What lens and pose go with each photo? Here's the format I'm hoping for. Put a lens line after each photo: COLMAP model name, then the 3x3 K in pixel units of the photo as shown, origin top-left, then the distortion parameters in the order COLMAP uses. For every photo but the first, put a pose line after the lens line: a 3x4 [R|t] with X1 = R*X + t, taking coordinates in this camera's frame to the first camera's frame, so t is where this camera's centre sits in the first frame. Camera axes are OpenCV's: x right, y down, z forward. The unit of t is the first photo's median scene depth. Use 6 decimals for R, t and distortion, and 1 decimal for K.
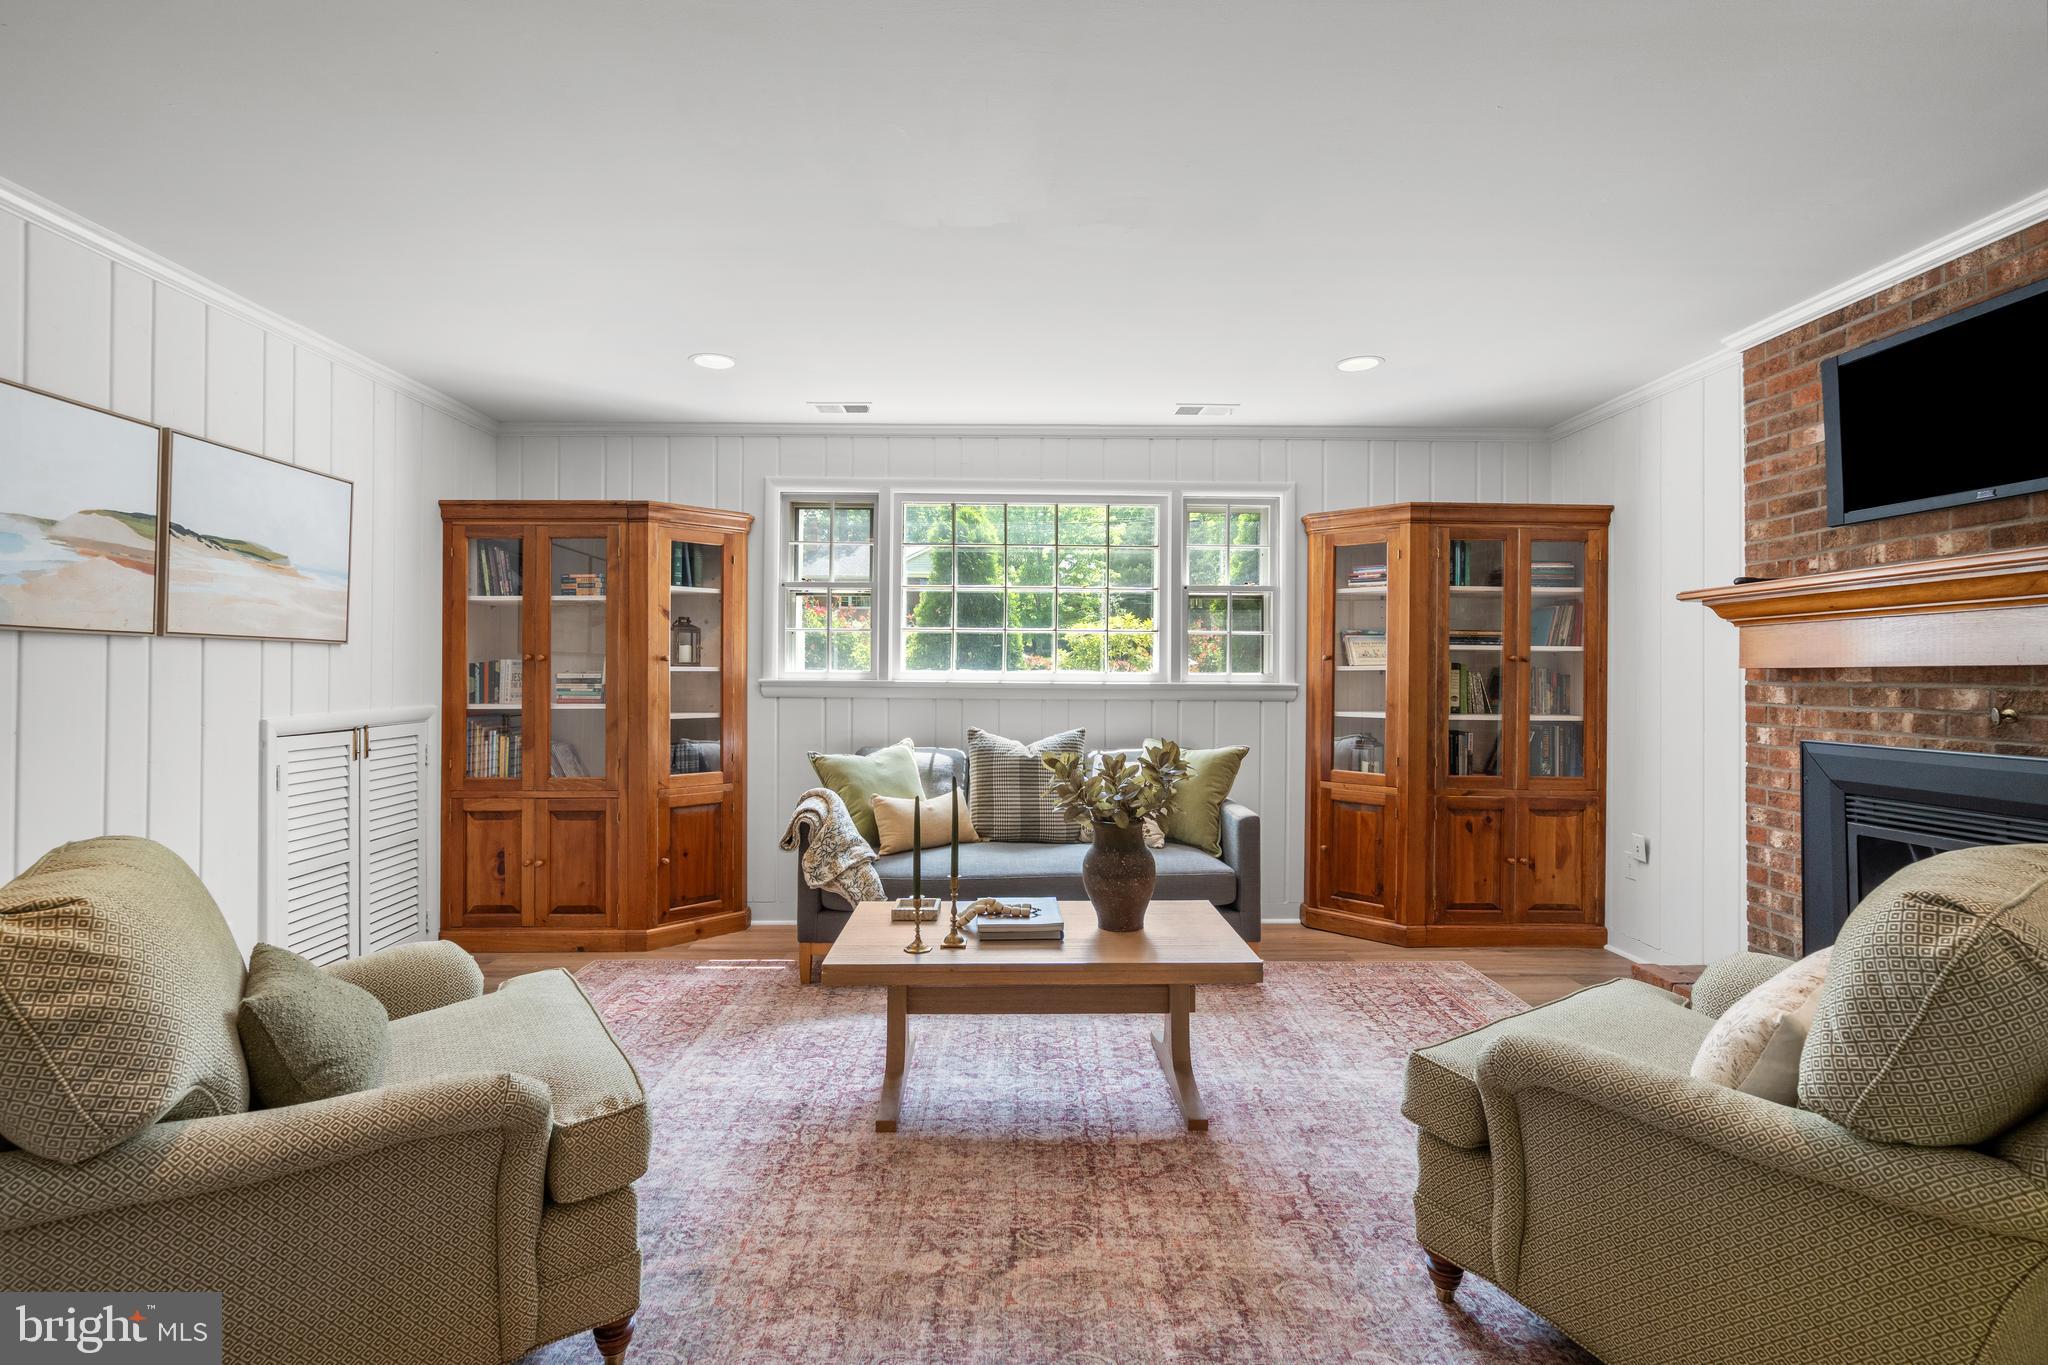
lens RADIAL K [[937.2, 0, 1012.2], [0, 937.2, 667.1], [0, 0, 1]] dist [-0.005463, 0.002678]
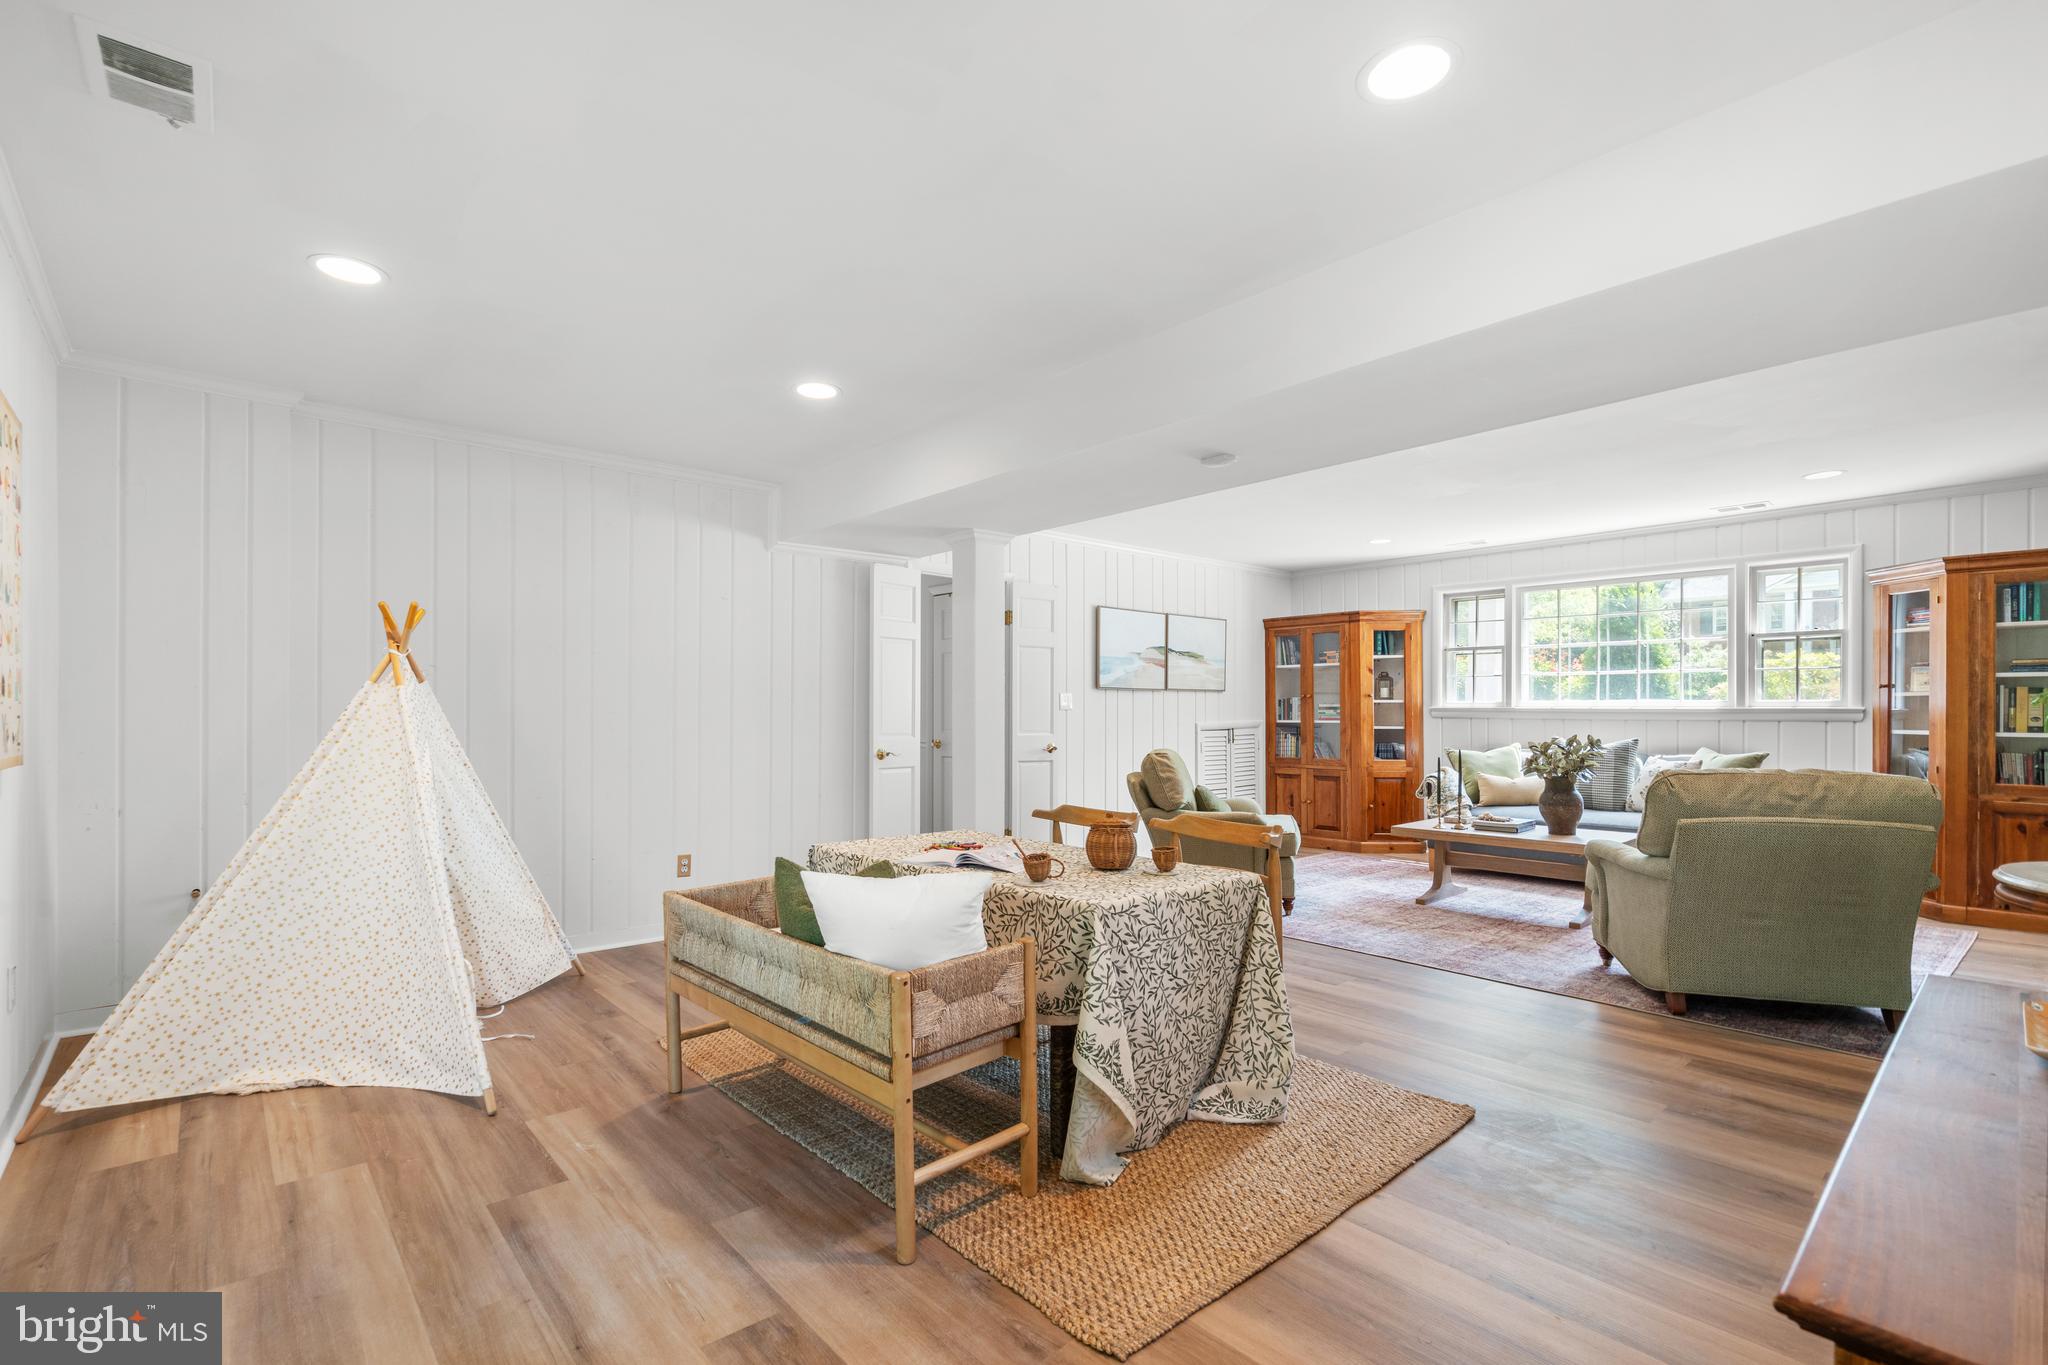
lens RADIAL K [[937.2, 0, 1004.0], [0, 937.2, 717.2], [0, 0, 1]] dist [-0.005463, 0.002678]
pose [[0.643531, 0.001227, -0.765419, 0.572785], [0.007401, 0.999942, 0.007826, 0.013887], [0.765384, -0.010701, 0.643485, -0.729921]]
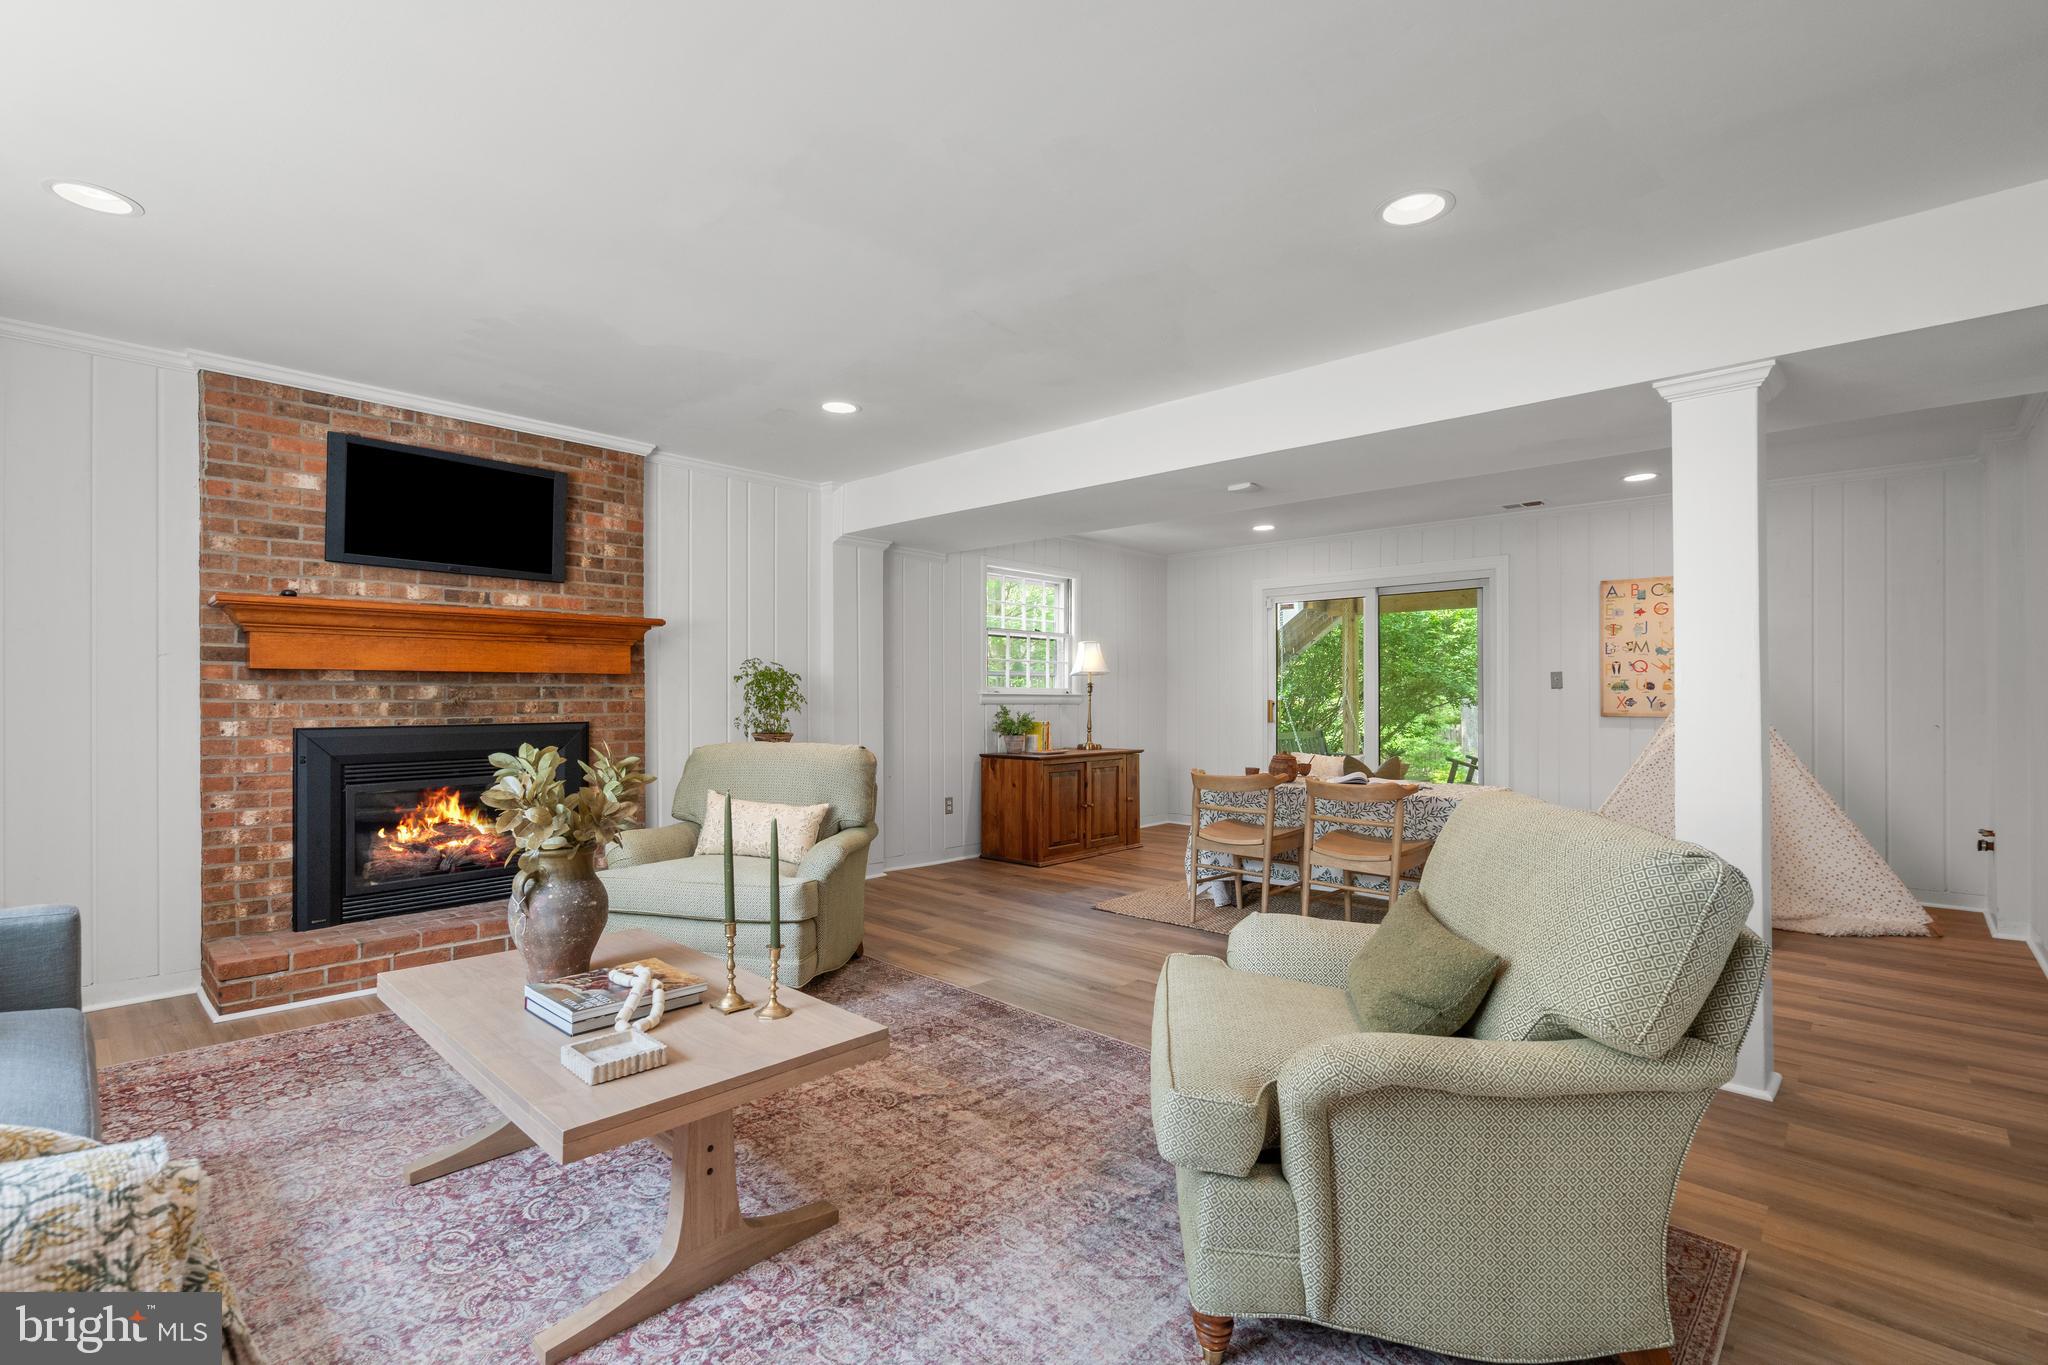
lens RADIAL K [[937.2, 0, 1019.3], [0, 937.2, 692.8], [0, 0, 1]] dist [-0.005463, 0.002678]
pose [[-0.729510, -0.001284, 0.683969, -0.494844], [-0.009252, 0.999925, -0.007991, 0.023830], [-0.683908, -0.012158, -0.729467, 0.902112]]
